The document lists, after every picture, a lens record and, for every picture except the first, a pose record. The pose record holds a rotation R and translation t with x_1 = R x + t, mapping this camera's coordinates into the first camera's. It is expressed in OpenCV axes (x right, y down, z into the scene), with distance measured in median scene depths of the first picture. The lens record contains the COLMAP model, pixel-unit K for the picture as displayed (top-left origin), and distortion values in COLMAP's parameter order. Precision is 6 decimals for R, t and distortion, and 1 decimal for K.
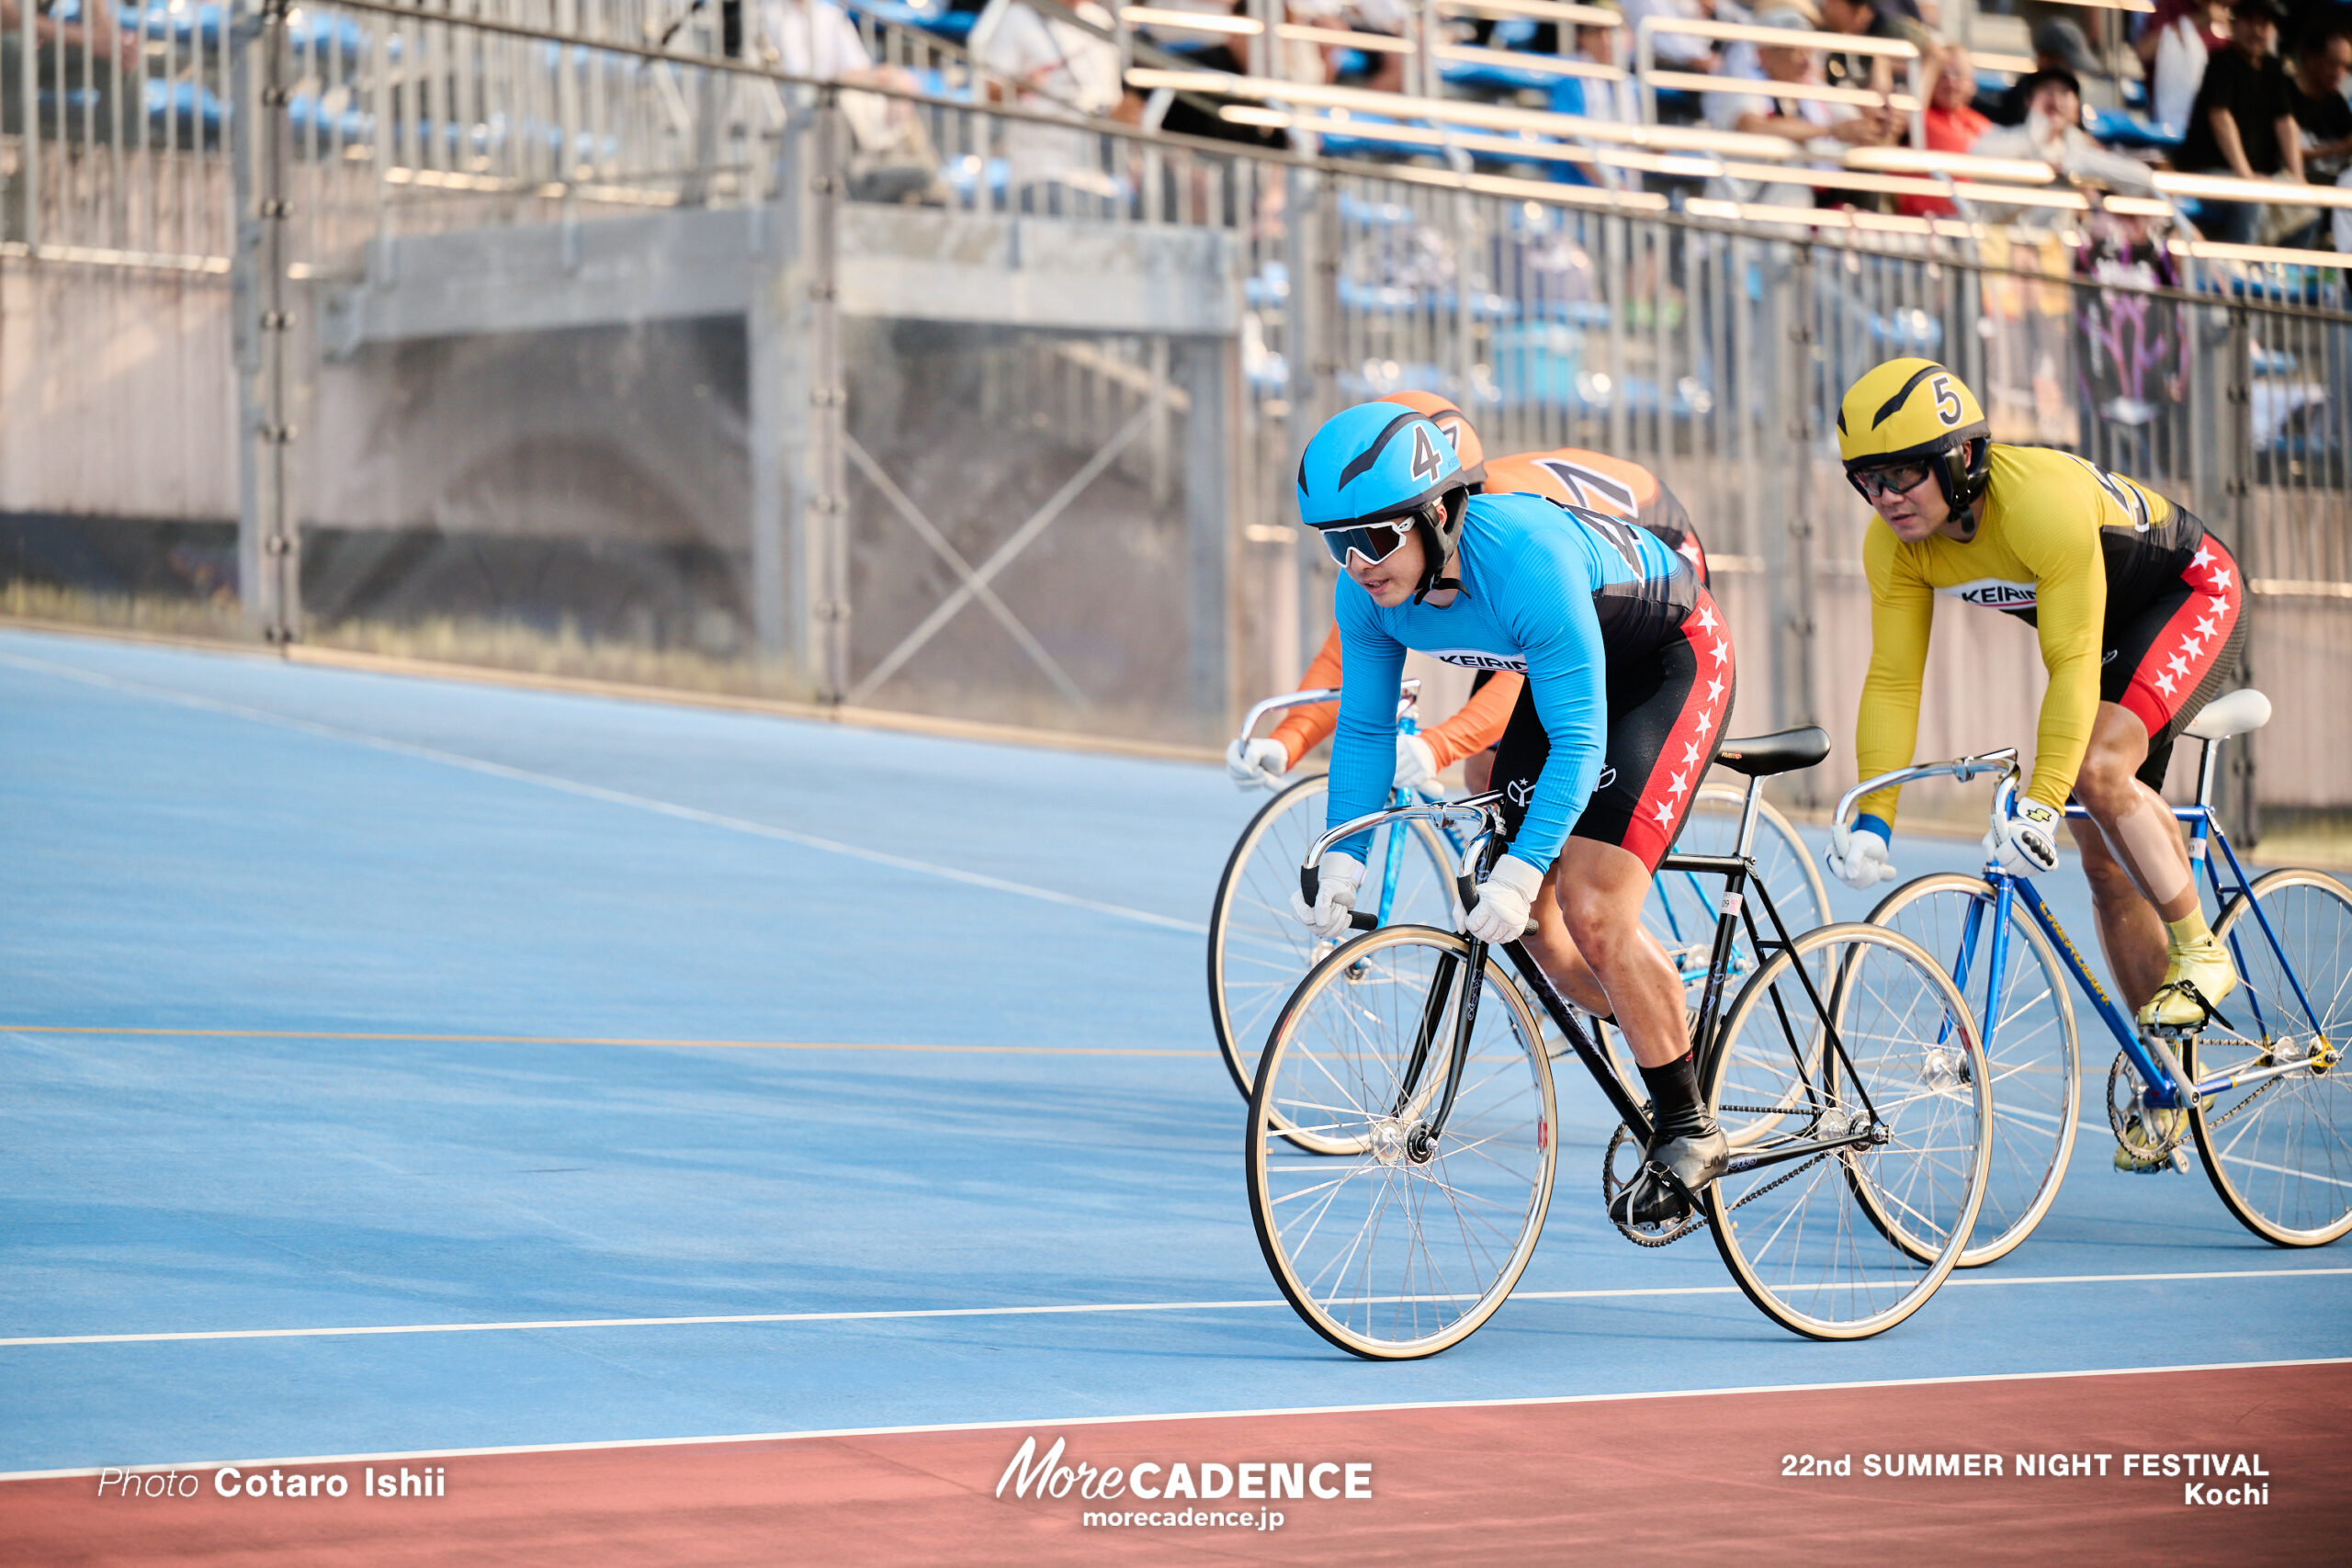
lens RADIAL K [[10127.6, 0, 1176.0], [0, 10127.6, 784.0], [0, 0, 1]] dist [0.084281, 4.545219]
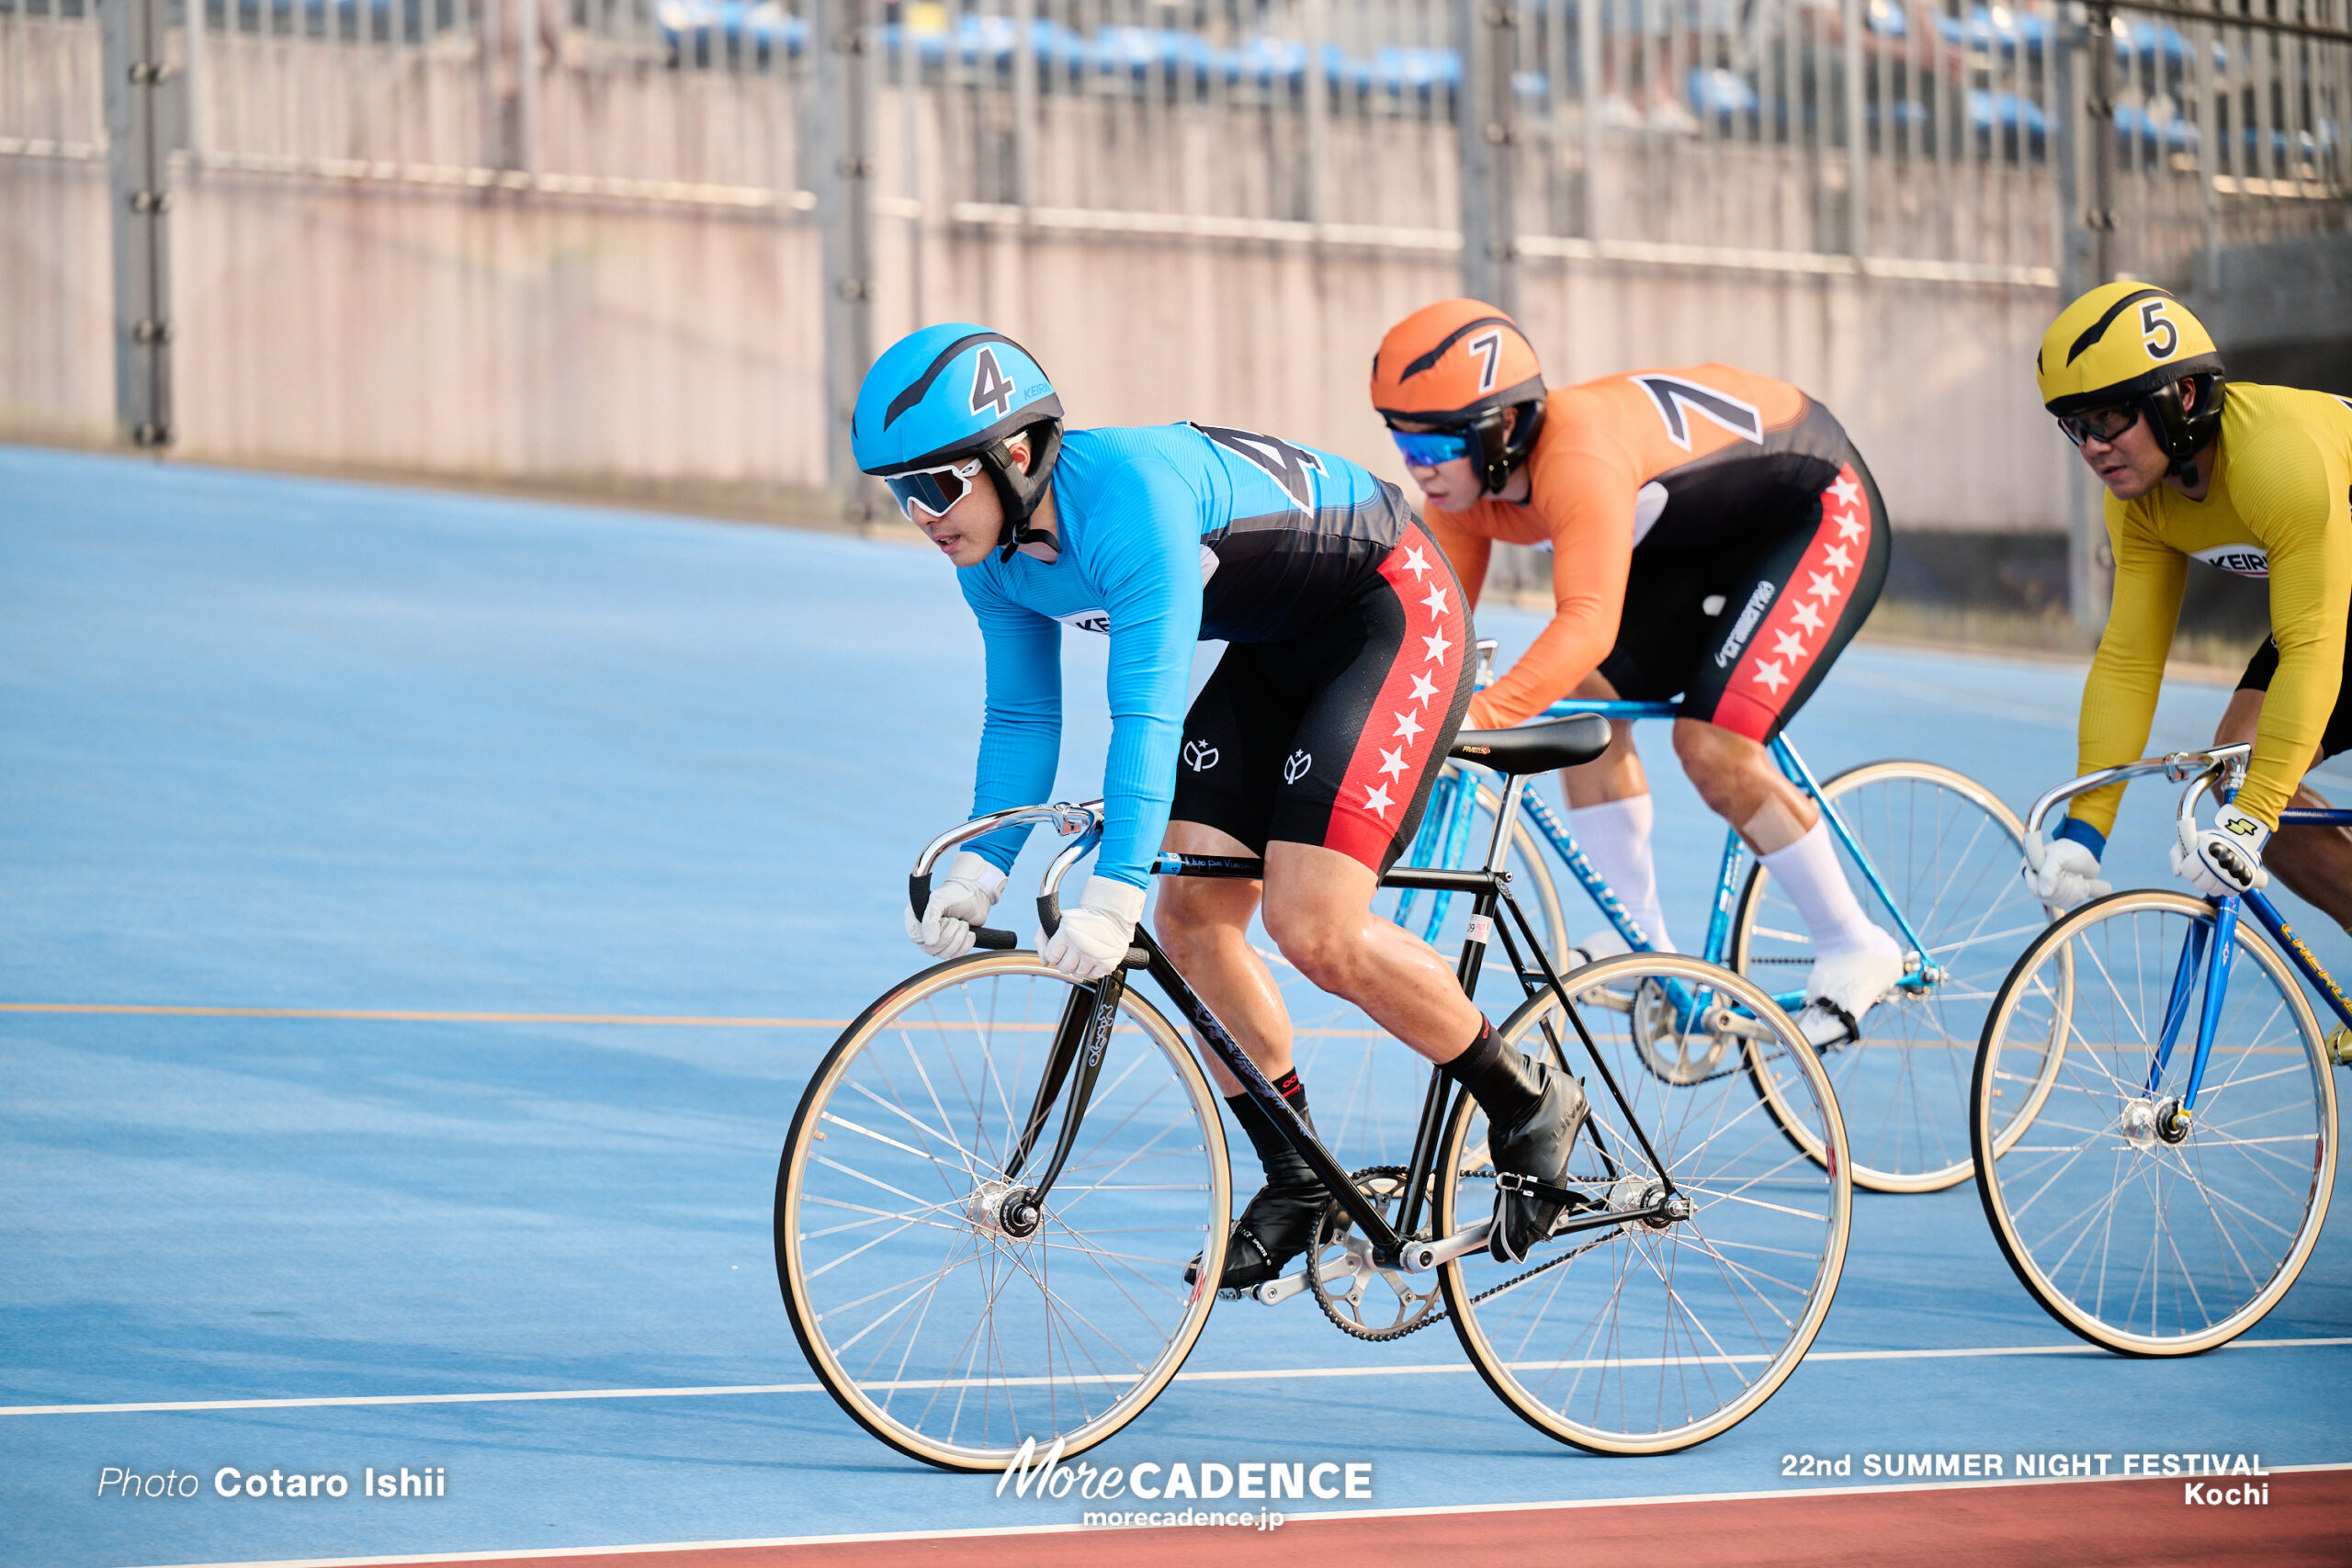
lens RADIAL K [[9554.6, 0, 1176.0], [0, 9554.6, 784.0], [0, 0, 1]] dist [-0.164219, -0.528417]
pose [[0.963371, -0.000511, -0.268172, 0.074044], [-0.000053, 0.999998, -0.002097, 0.000551], [0.268172, 0.002035, 0.963369, 0.075283]]
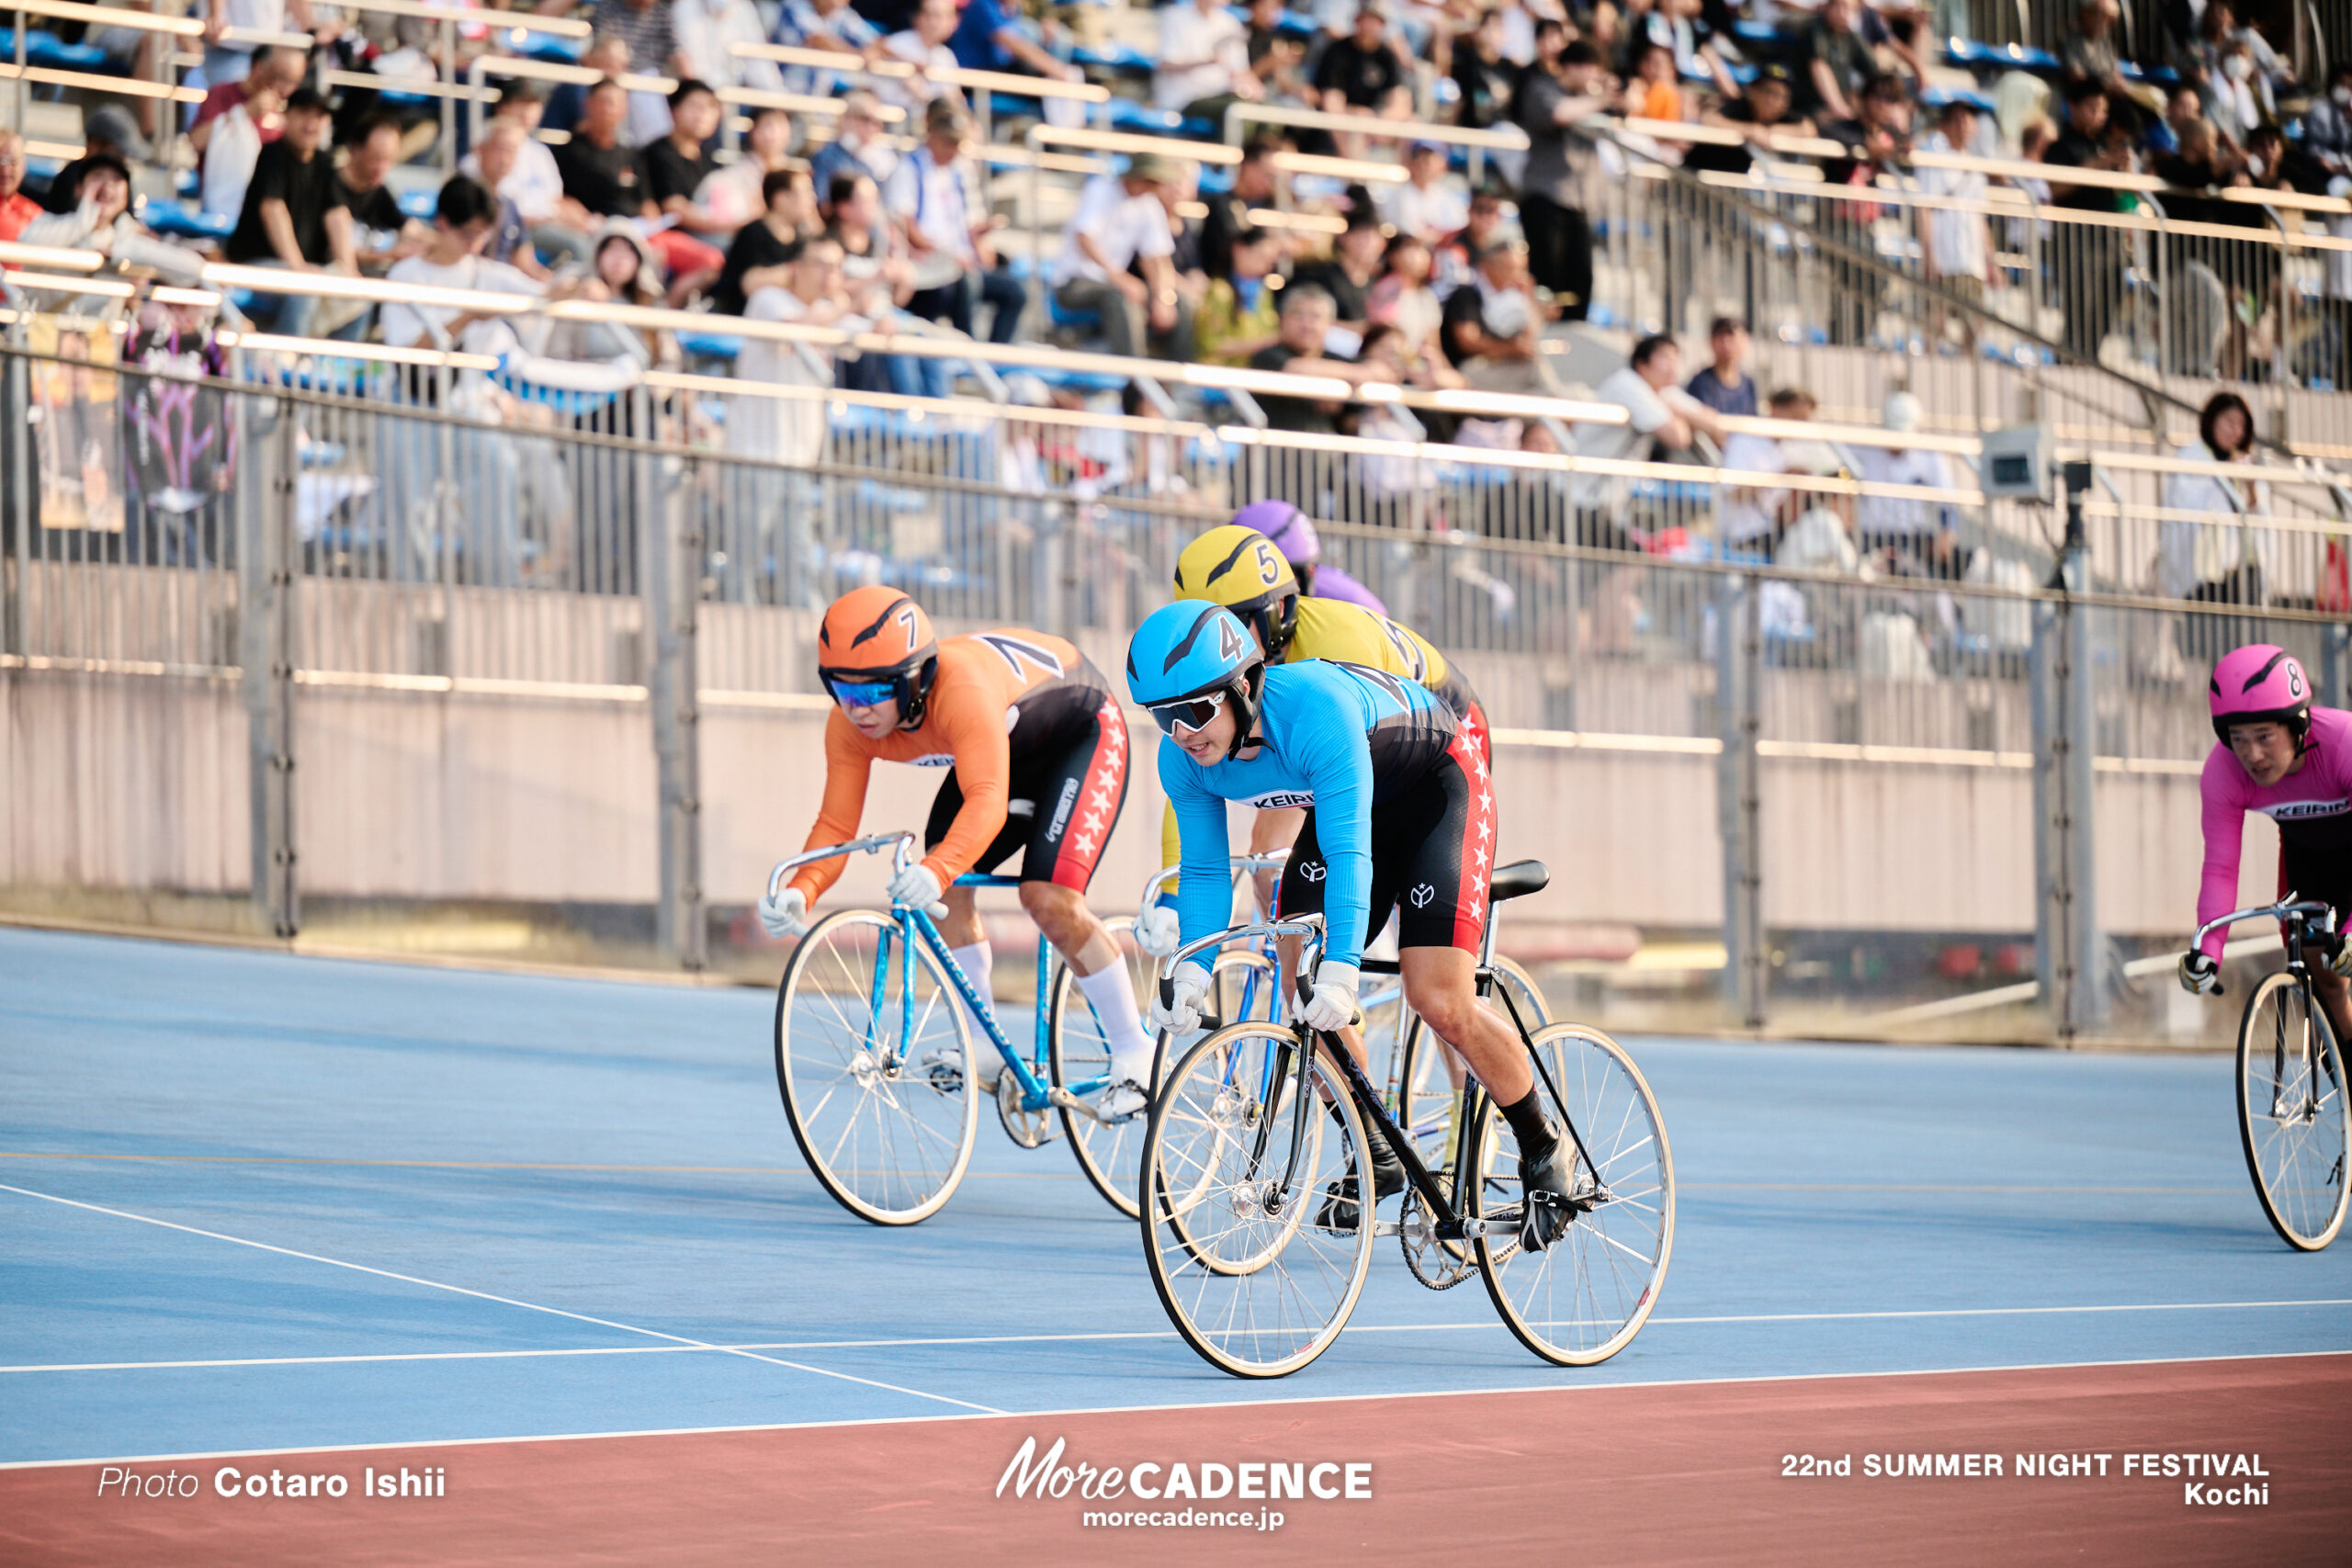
lens RADIAL K [[10185.7, 0, 1176.0], [0, 10185.7, 784.0], [0, 0, 1]] dist [0.633183, -4.102385]
pose [[0.980084, 0.002376, 0.198567, -0.067866], [-0.000682, 0.999963, -0.008601, -0.001354], [-0.198580, 0.008295, 0.980050, -0.062218]]
